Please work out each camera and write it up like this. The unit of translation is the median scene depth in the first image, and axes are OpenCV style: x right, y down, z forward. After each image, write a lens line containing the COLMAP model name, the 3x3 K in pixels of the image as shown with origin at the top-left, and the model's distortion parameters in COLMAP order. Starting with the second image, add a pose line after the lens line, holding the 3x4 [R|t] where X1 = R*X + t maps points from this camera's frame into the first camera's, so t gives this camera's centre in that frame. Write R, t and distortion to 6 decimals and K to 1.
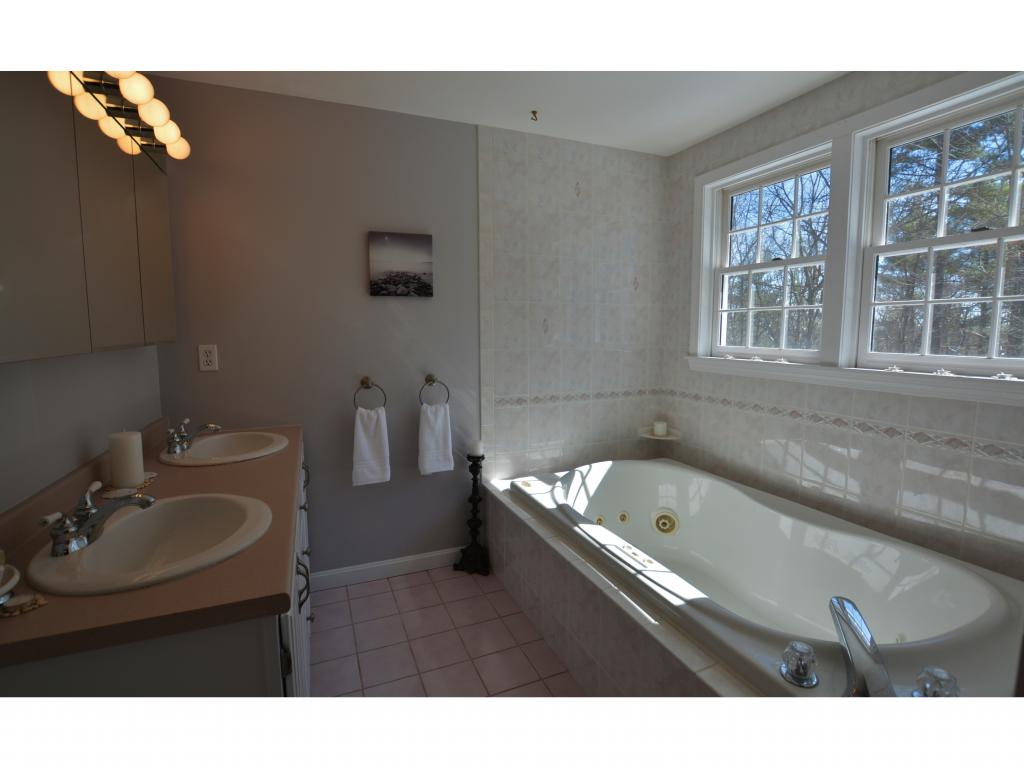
lens RADIAL K [[465.4, 0, 502.3], [0, 465.4, 381.0], [0, 0, 1]] dist [-0.026631, -0.000202]
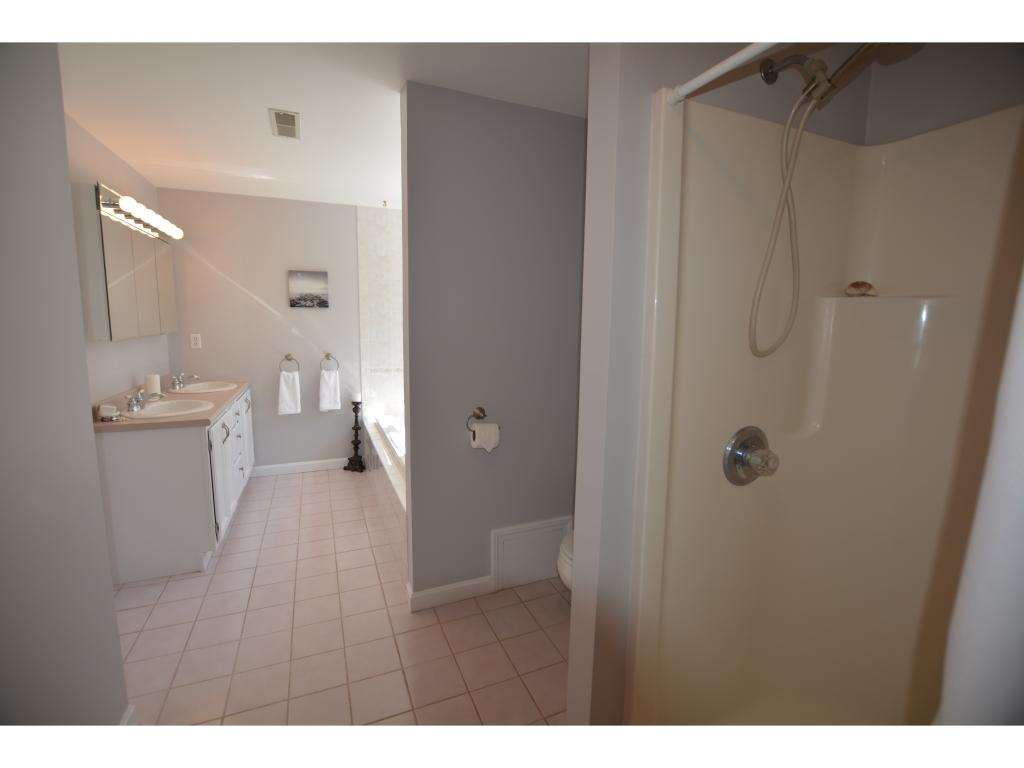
lens RADIAL K [[465.4, 0, 521.5], [0, 465.4, 381.0], [0, 0, 1]] dist [-0.026631, -0.000202]
pose [[0.999819, 0.018744, 0.003196, 0.570025], [-0.018831, 0.999377, 0.029847, 0.024474], [-0.002635, -0.029902, 0.999549, -0.727066]]
